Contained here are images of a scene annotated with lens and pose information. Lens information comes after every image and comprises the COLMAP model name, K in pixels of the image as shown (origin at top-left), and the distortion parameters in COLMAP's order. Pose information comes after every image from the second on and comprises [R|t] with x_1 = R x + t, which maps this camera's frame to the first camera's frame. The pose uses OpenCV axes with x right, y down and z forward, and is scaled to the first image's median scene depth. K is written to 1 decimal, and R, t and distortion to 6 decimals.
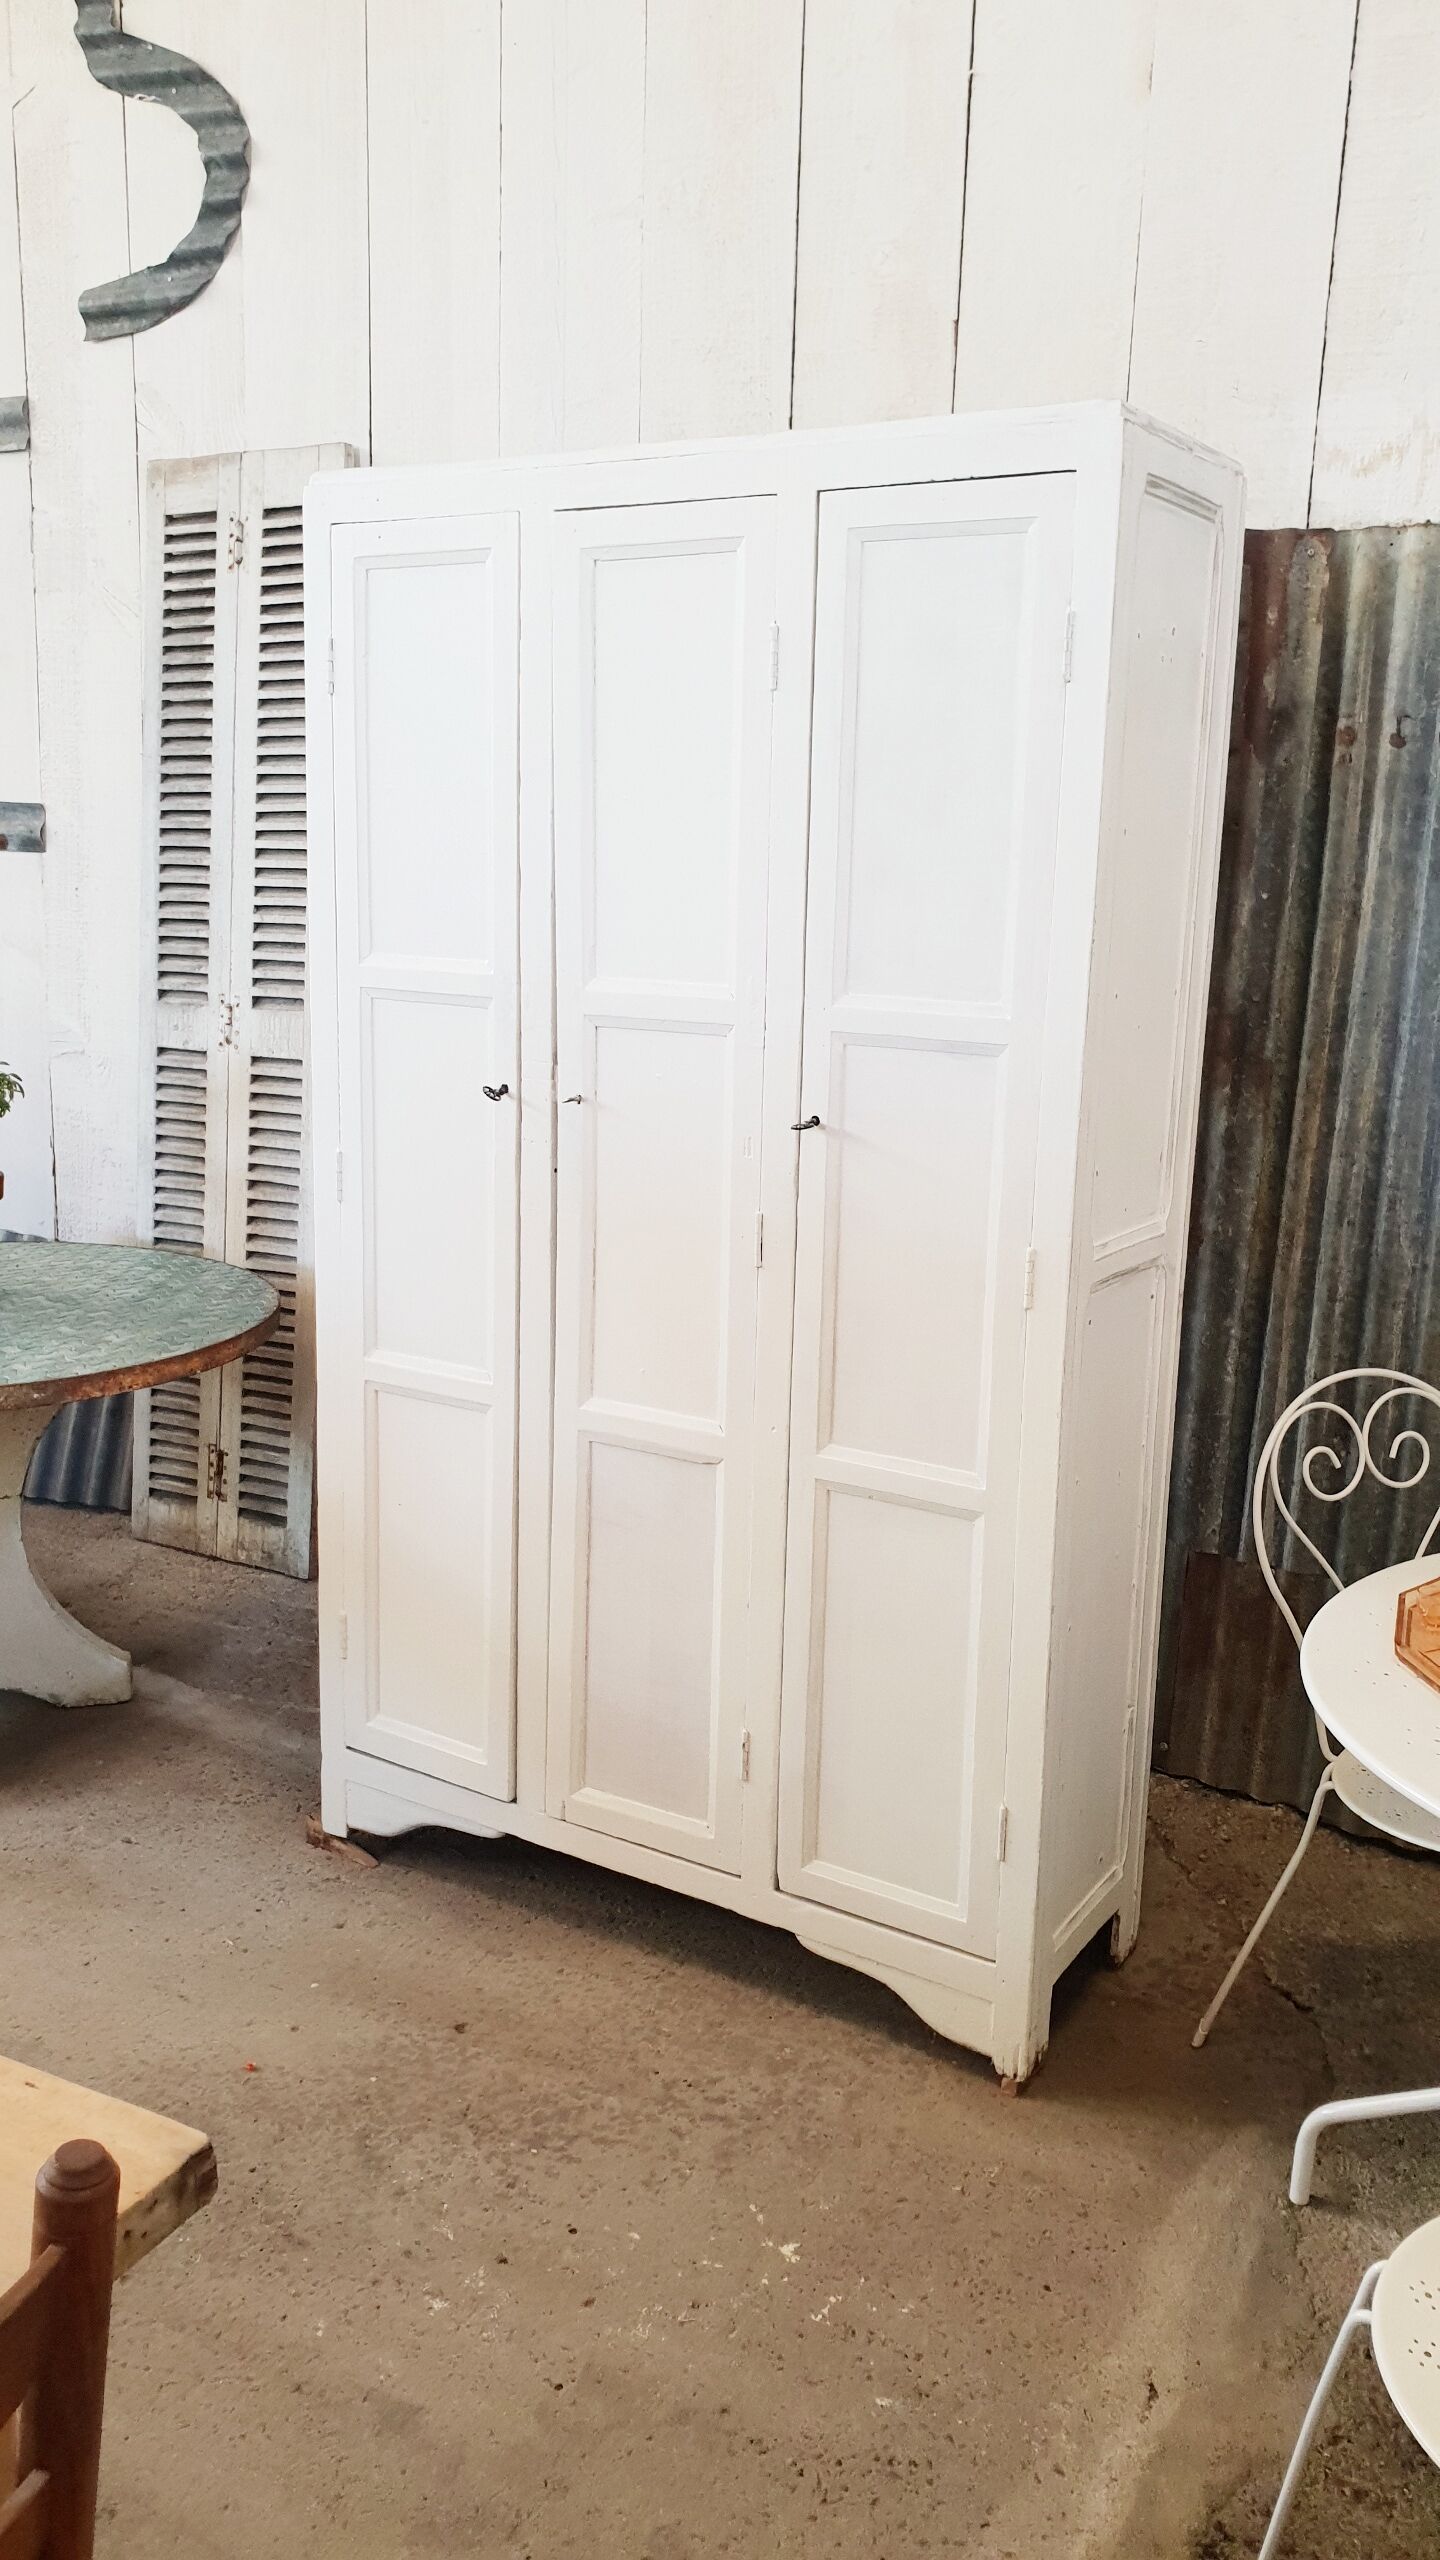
lens RADIAL K [[1960.6, 0, 761.7], [0, 1960.6, 1269.8], [0, 0, 1]] dist [0.060536, -0.206690]
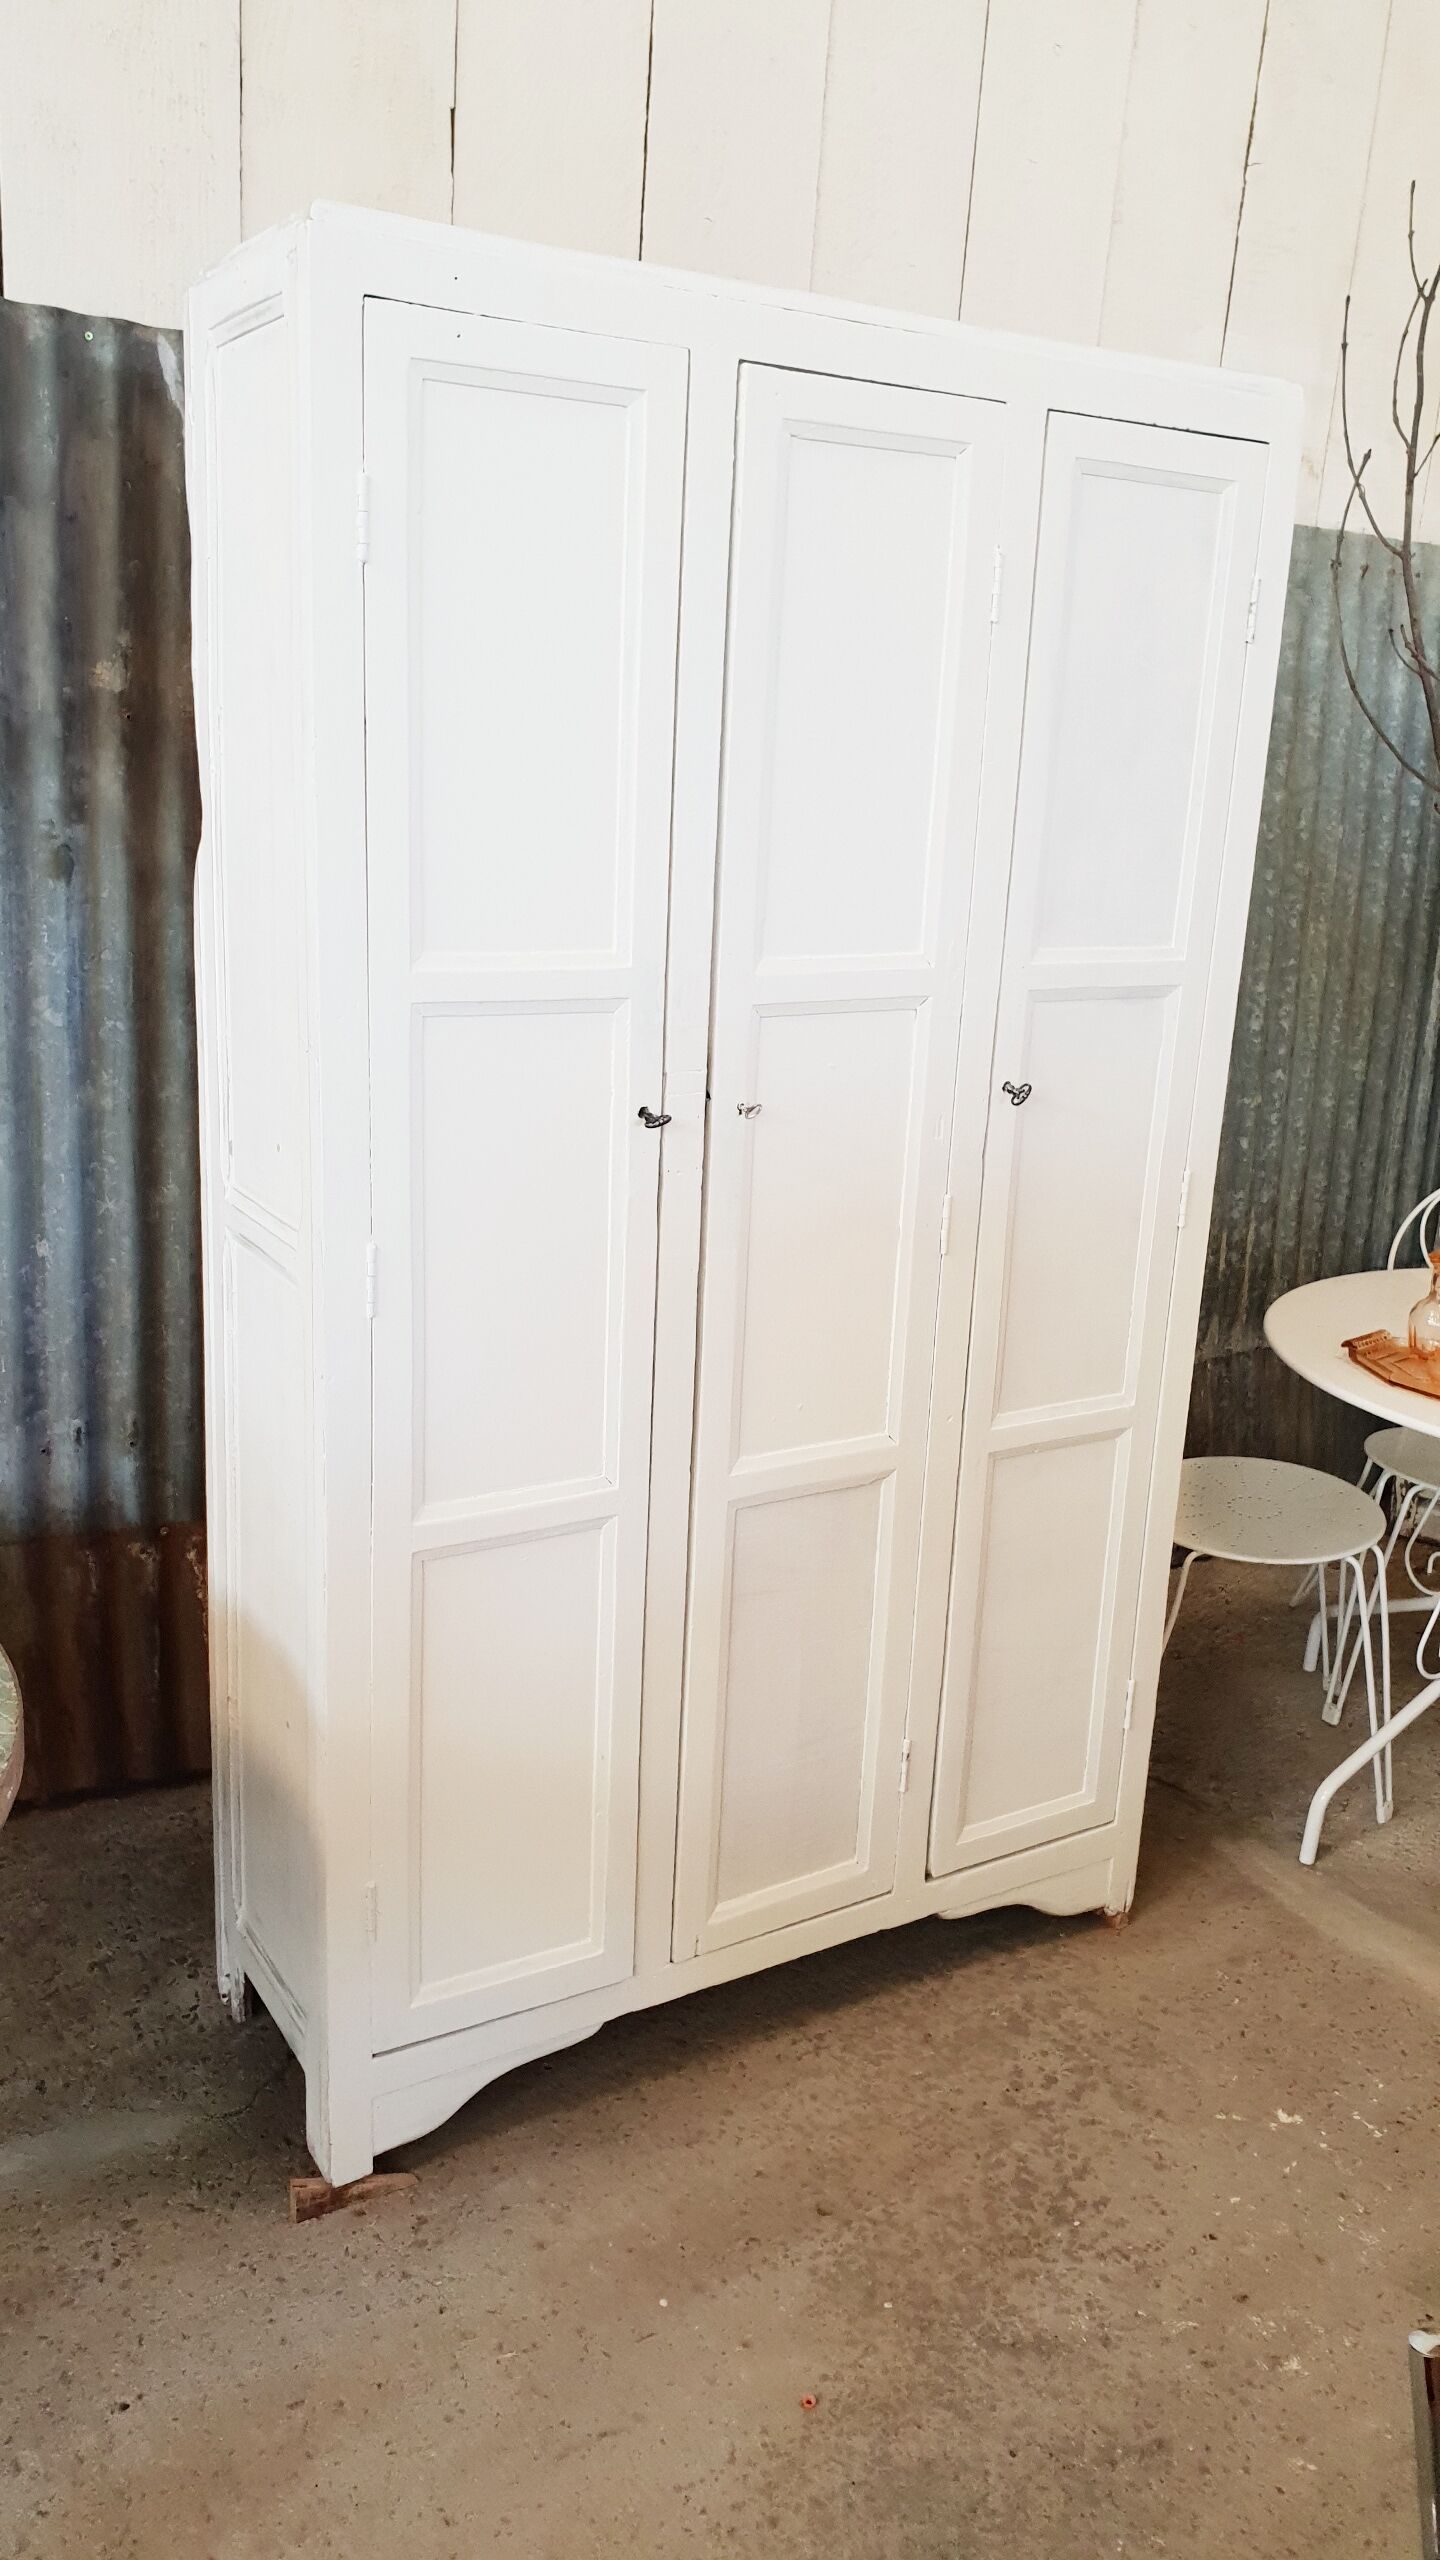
lens RADIAL K [[2003.6, 0, 728.7], [0, 2003.6, 1267.6], [0, 0, 1]] dist [-0.004626, -0.000746]
pose [[0.468926, -0.237865, 0.850605, -0.835911], [0.148352, 0.970583, 0.189631, -0.185044], [-0.870690, 0.037266, 0.490419, 0.616904]]
